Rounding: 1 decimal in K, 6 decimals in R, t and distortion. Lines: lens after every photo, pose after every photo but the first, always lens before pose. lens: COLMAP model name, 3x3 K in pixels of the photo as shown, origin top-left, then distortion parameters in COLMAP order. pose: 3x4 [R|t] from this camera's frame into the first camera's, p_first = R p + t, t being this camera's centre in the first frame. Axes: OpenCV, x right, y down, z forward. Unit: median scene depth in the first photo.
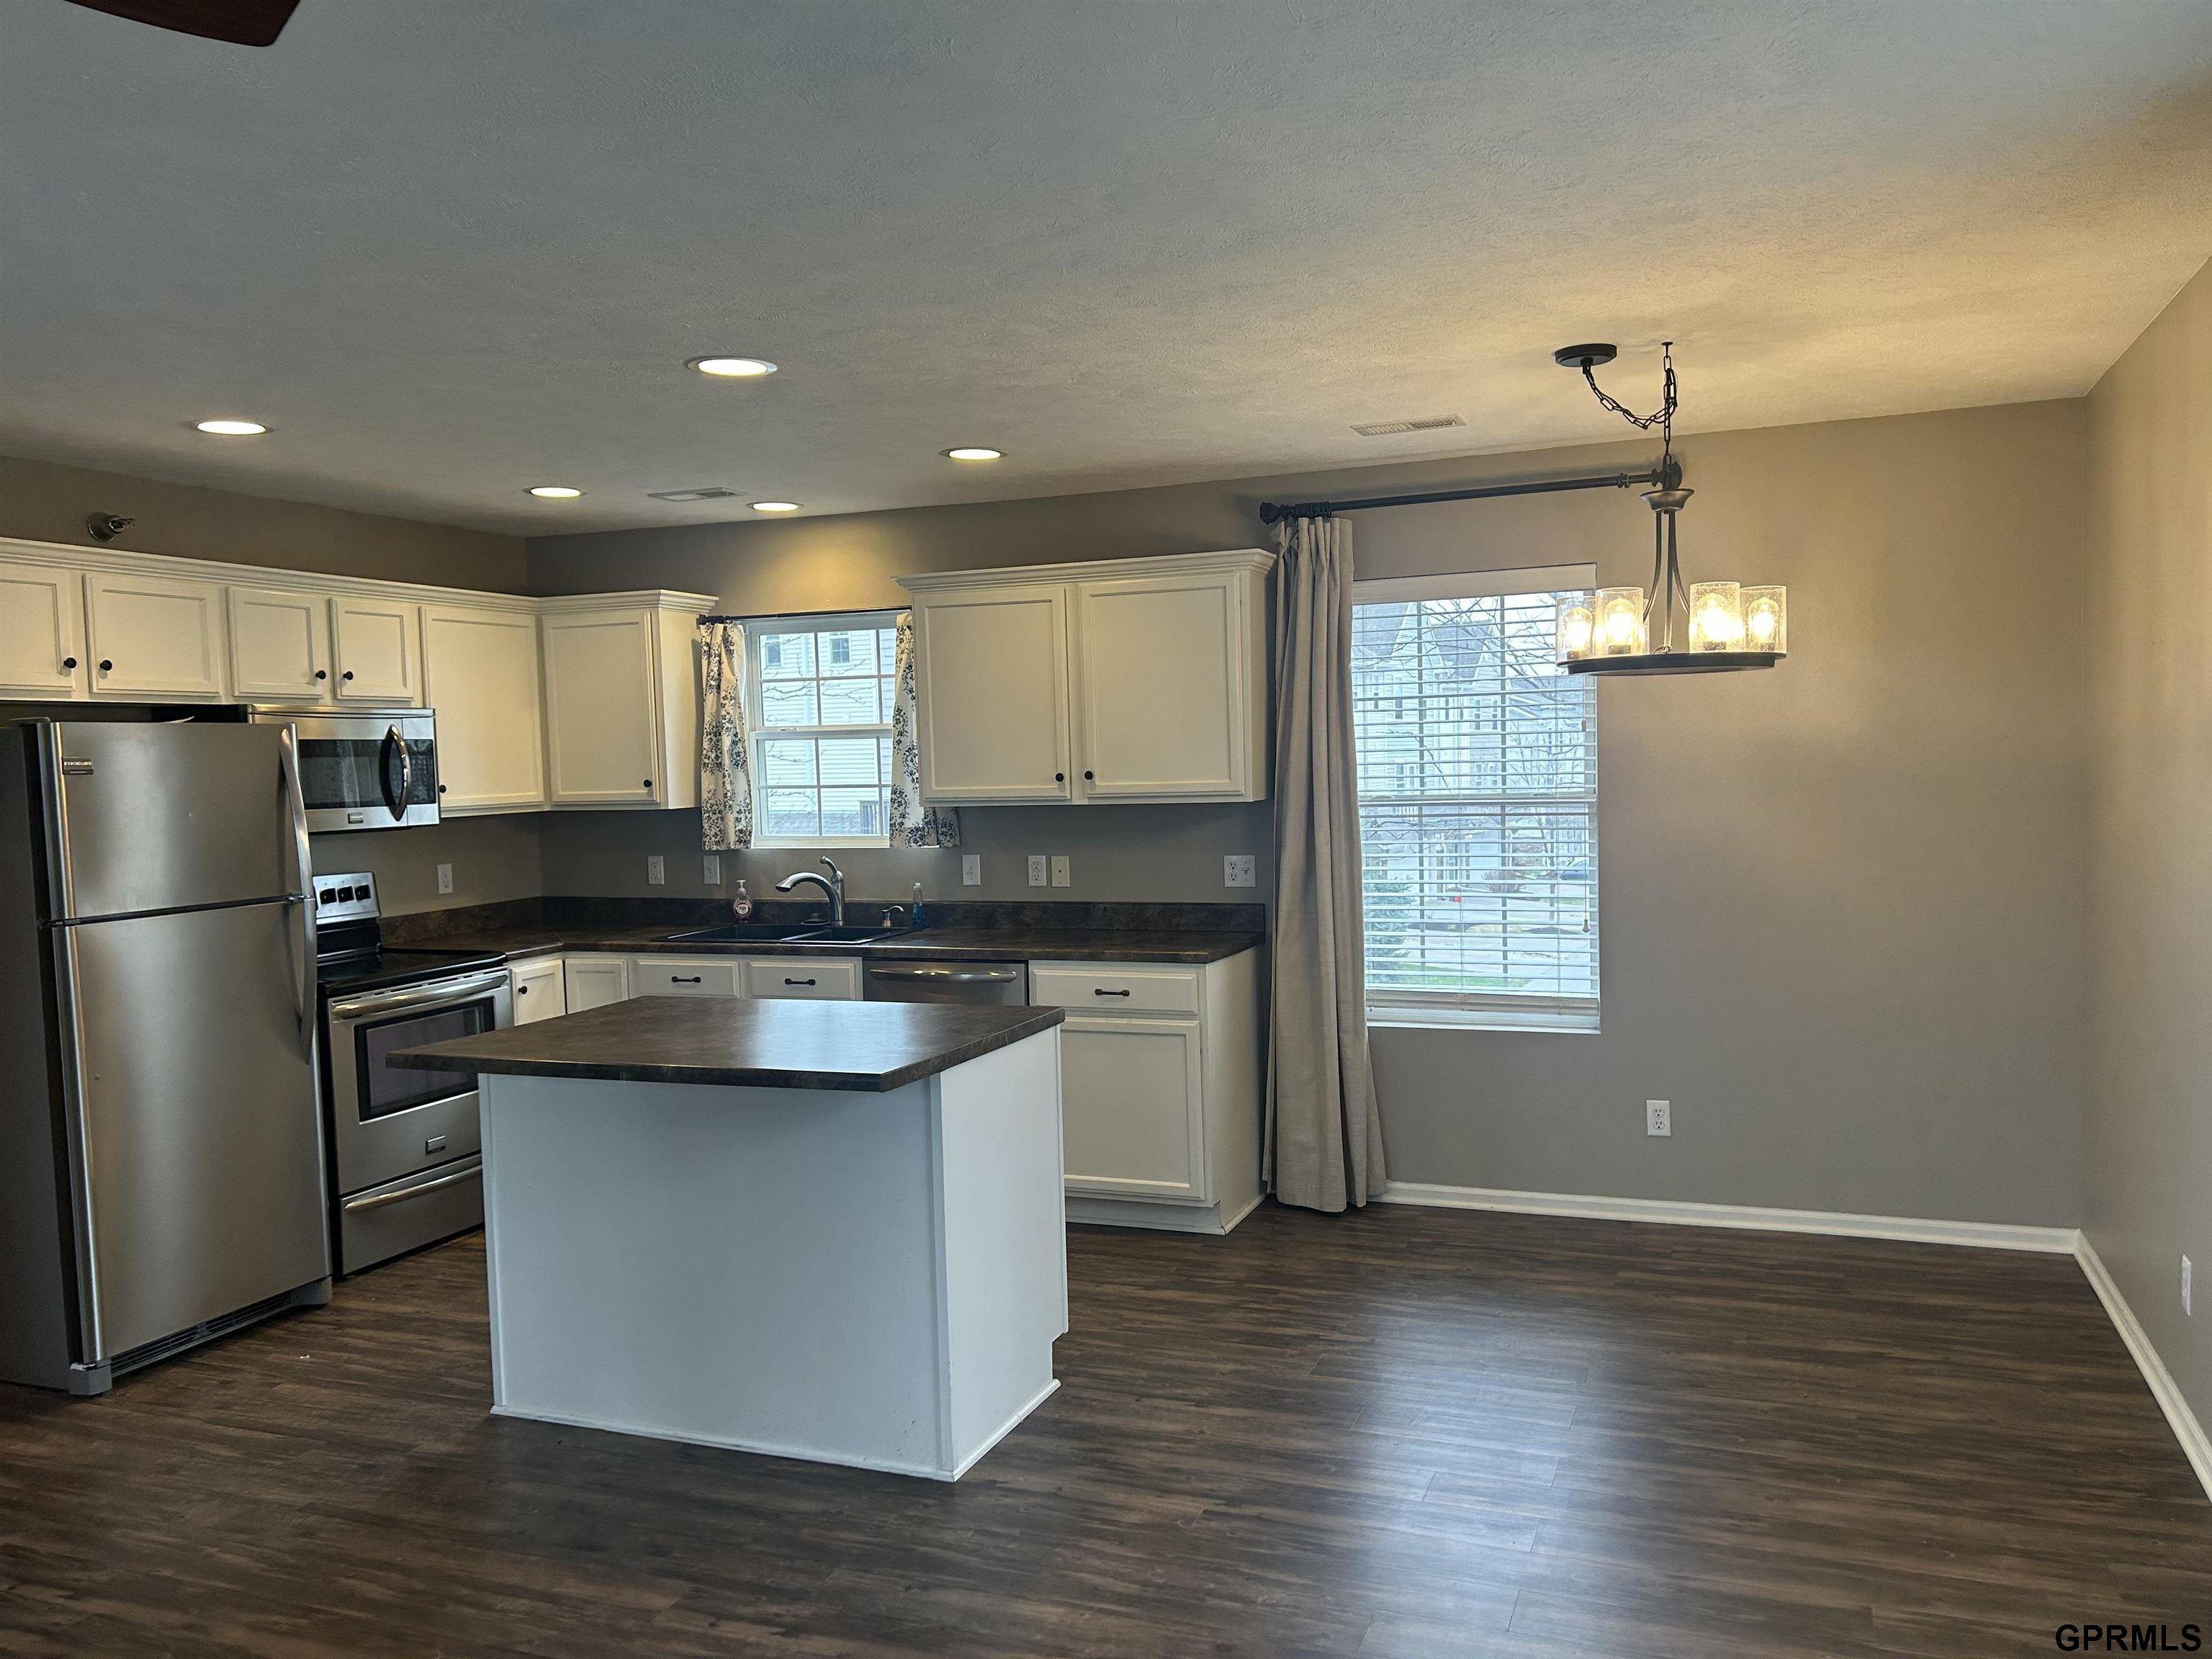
lens RADIAL K [[1655.1, 0, 1124.1], [0, 1655.1, 847.8], [0, 0, 1]] dist [0.067958, -0.070608]
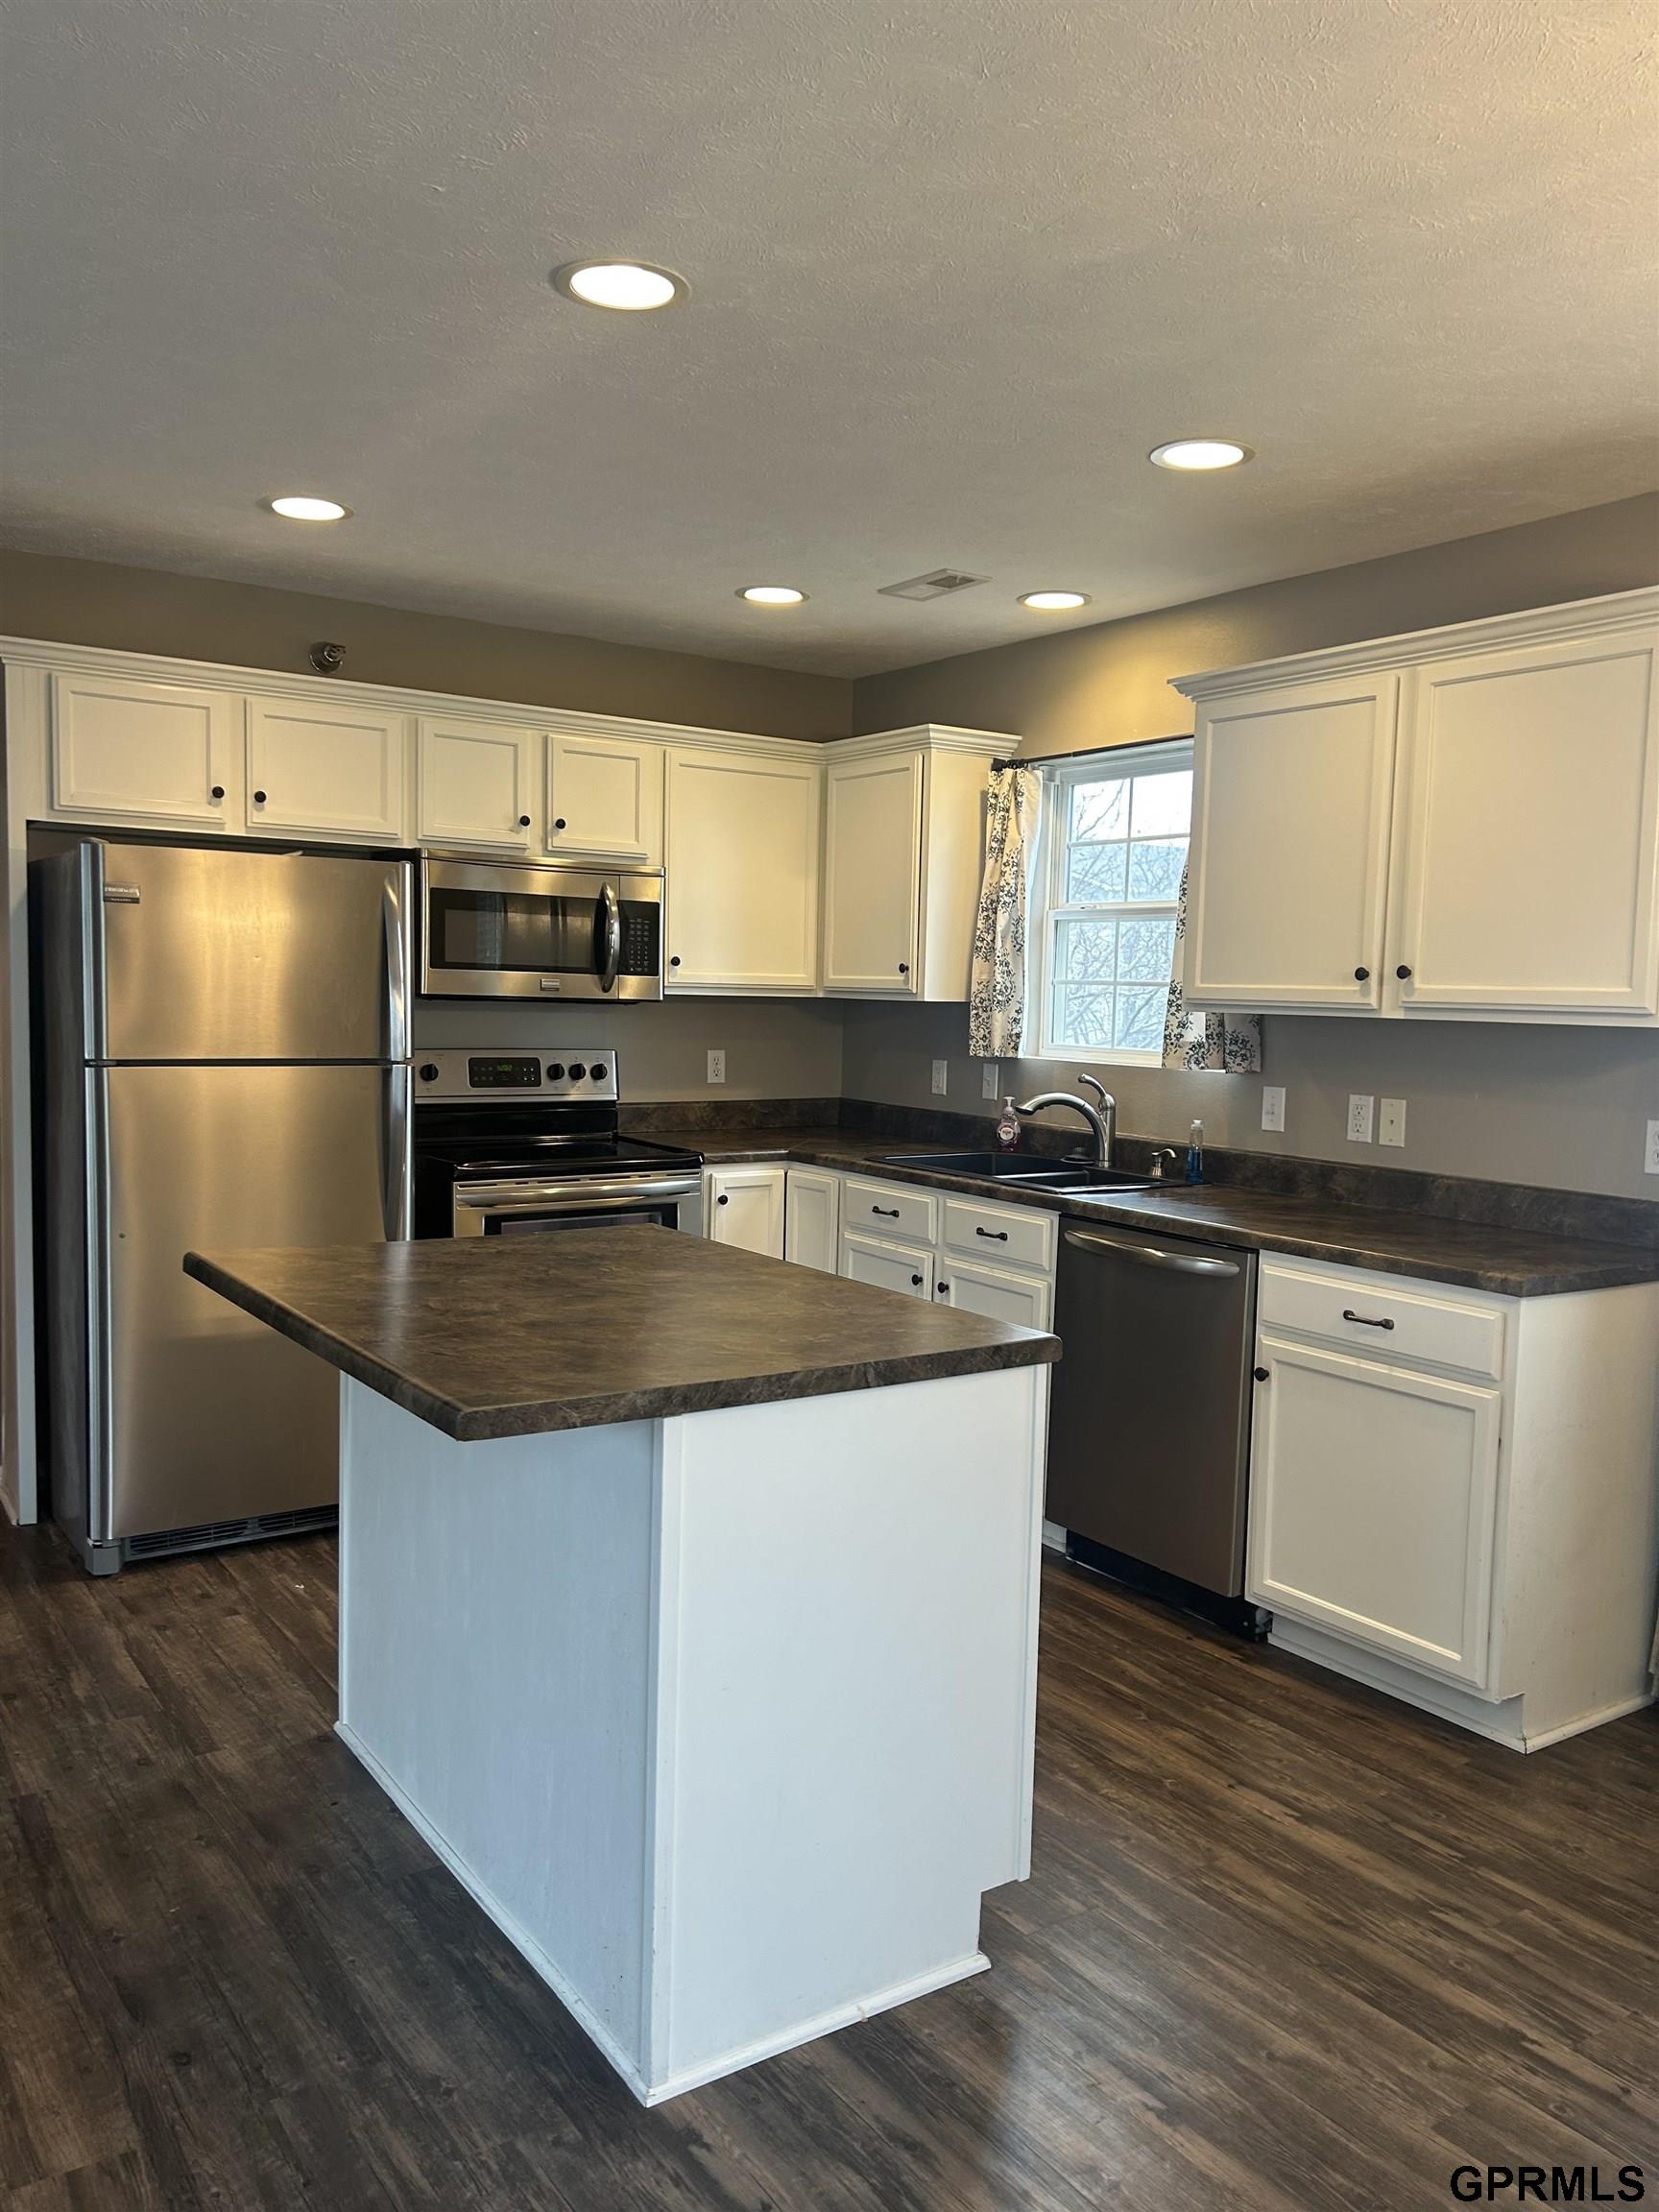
lens RADIAL K [[1655.1, 0, 838.9], [0, 1655.1, 1124.9], [0, 0, 1]] dist [0.067958, -0.070608]
pose [[0.827732, 0.095209, -0.552987, 0.171877], [-0.080817, 0.995453, 0.050419, -0.000464], [0.555273, 0.002957, 0.831663, 0.375209]]
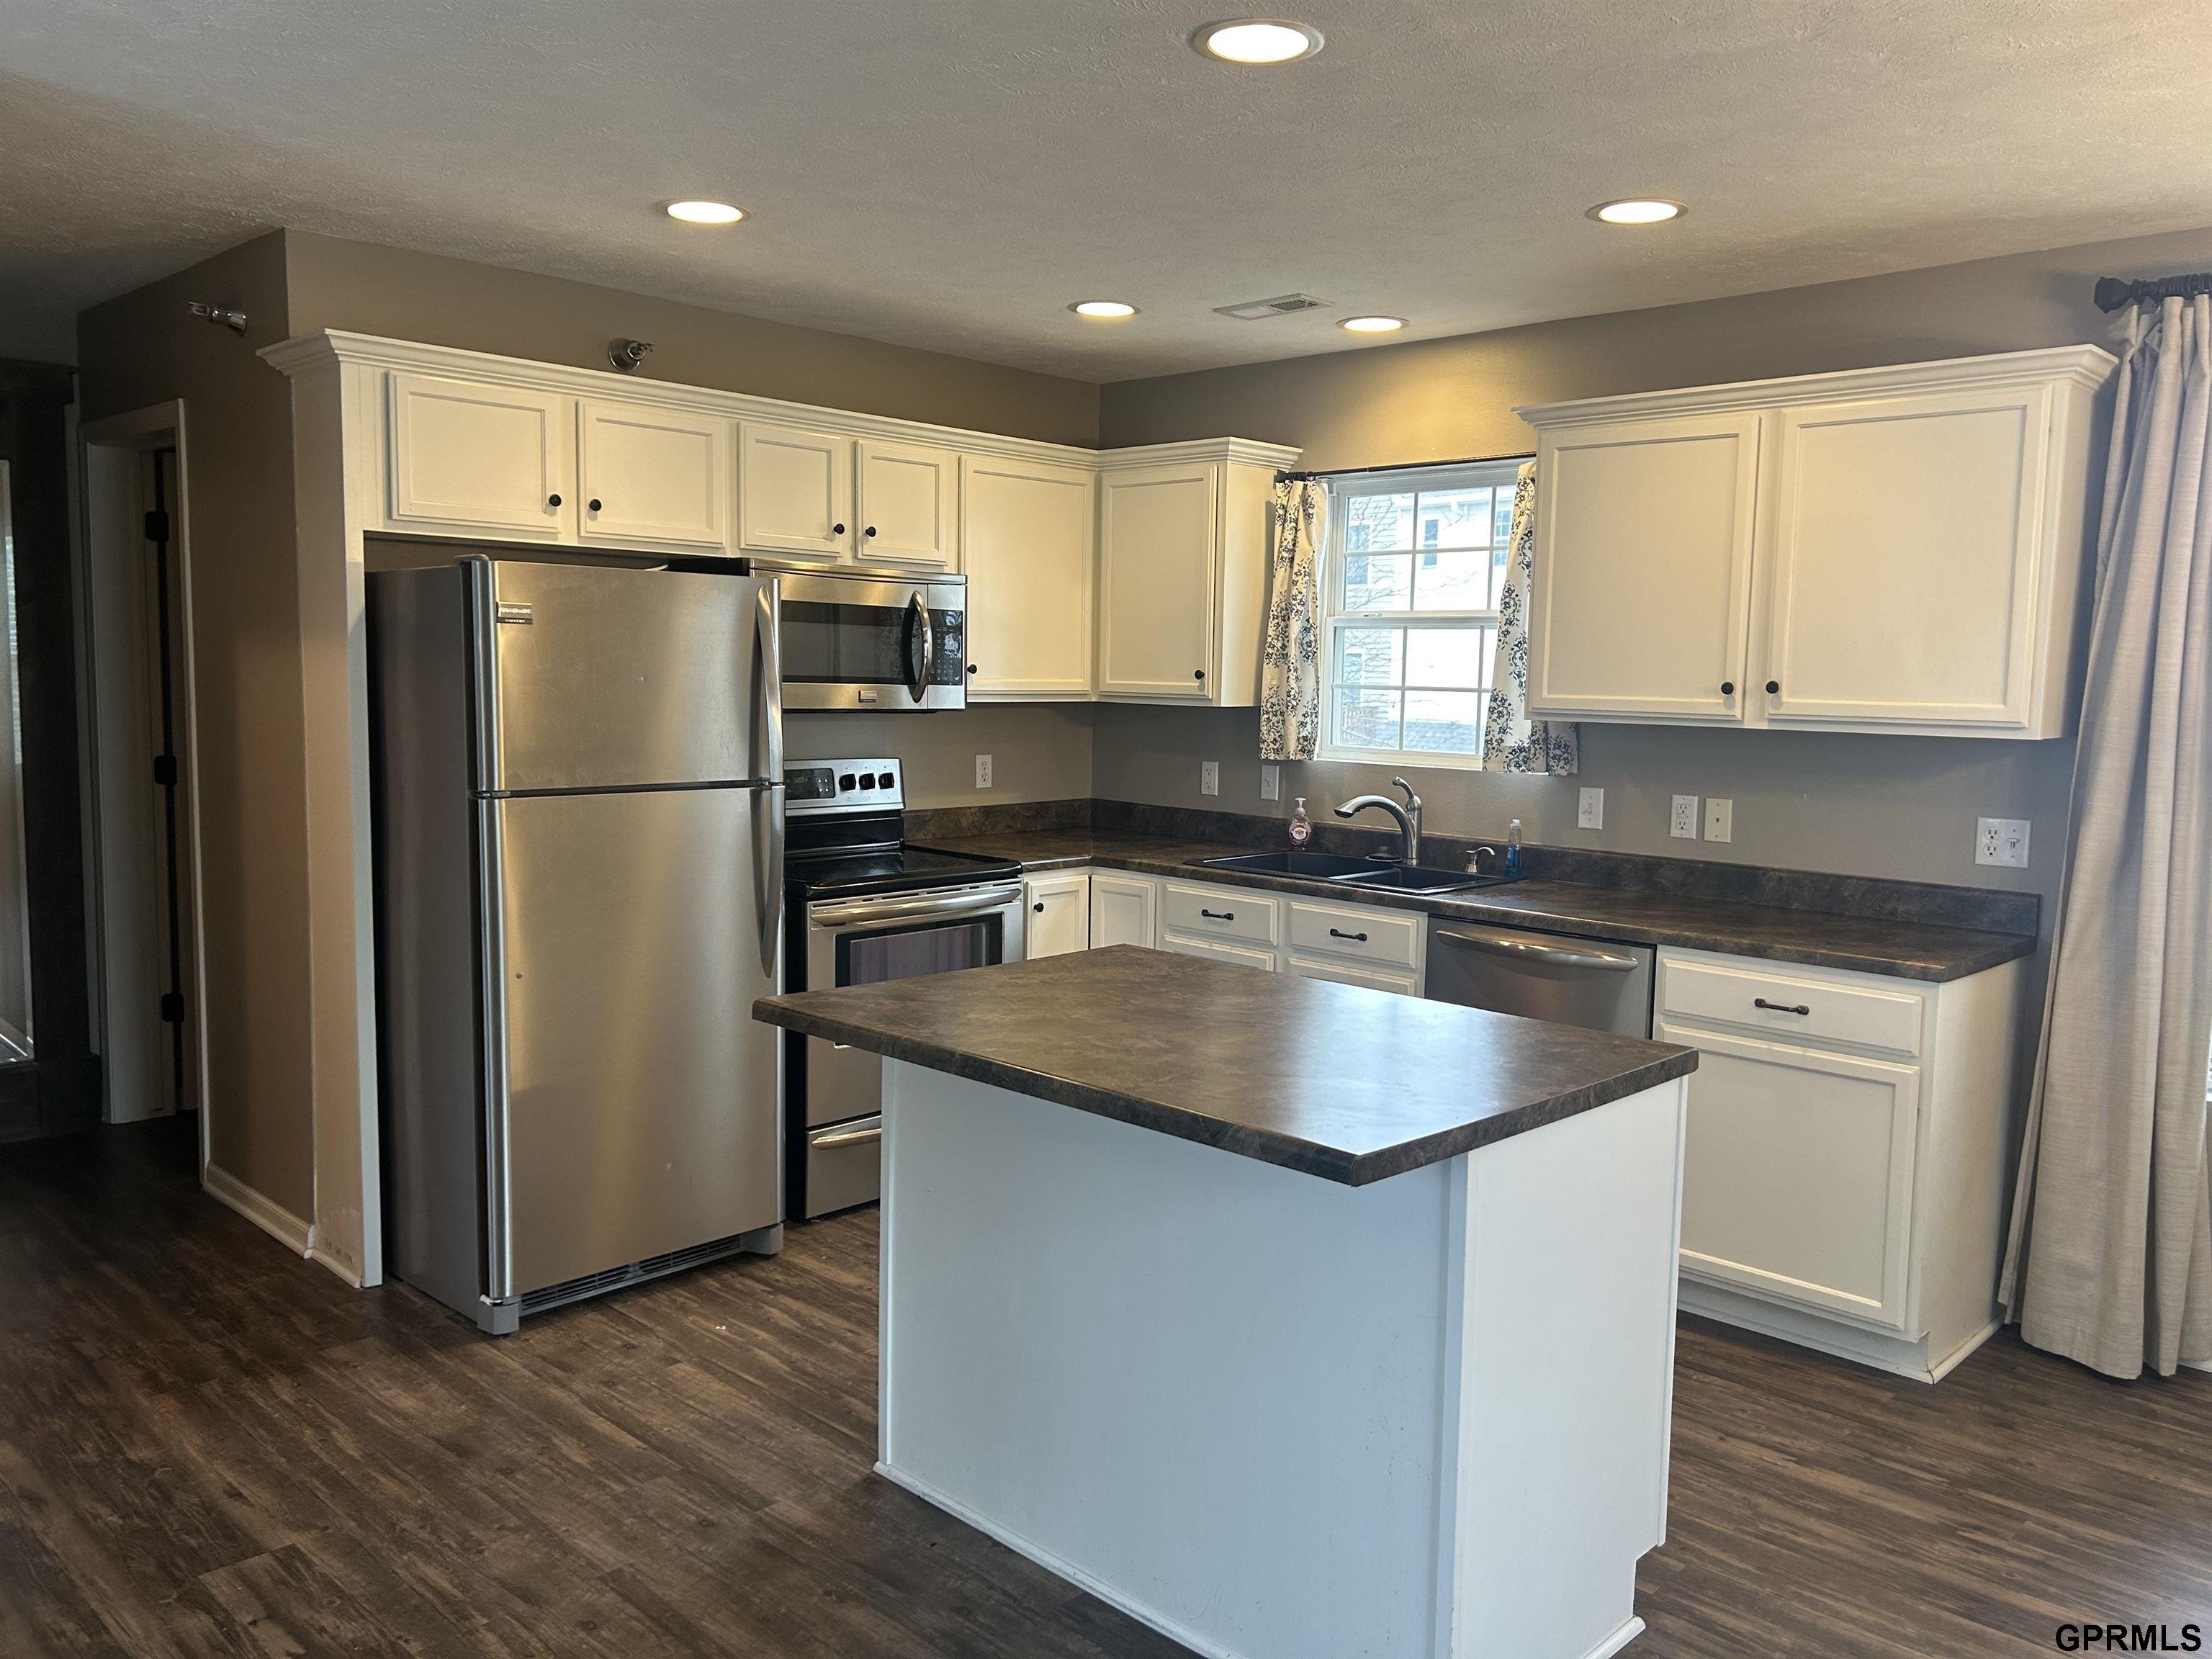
lens RADIAL K [[1655.1, 0, 1127.8], [0, 1655.1, 831.0], [0, 0, 1]] dist [0.067958, -0.070608]
pose [[0.924348, 0.082979, -0.372419, -0.005584], [-0.066851, 0.996188, 0.056036, -0.005409], [0.375649, -0.026900, 0.926371, 0.263459]]
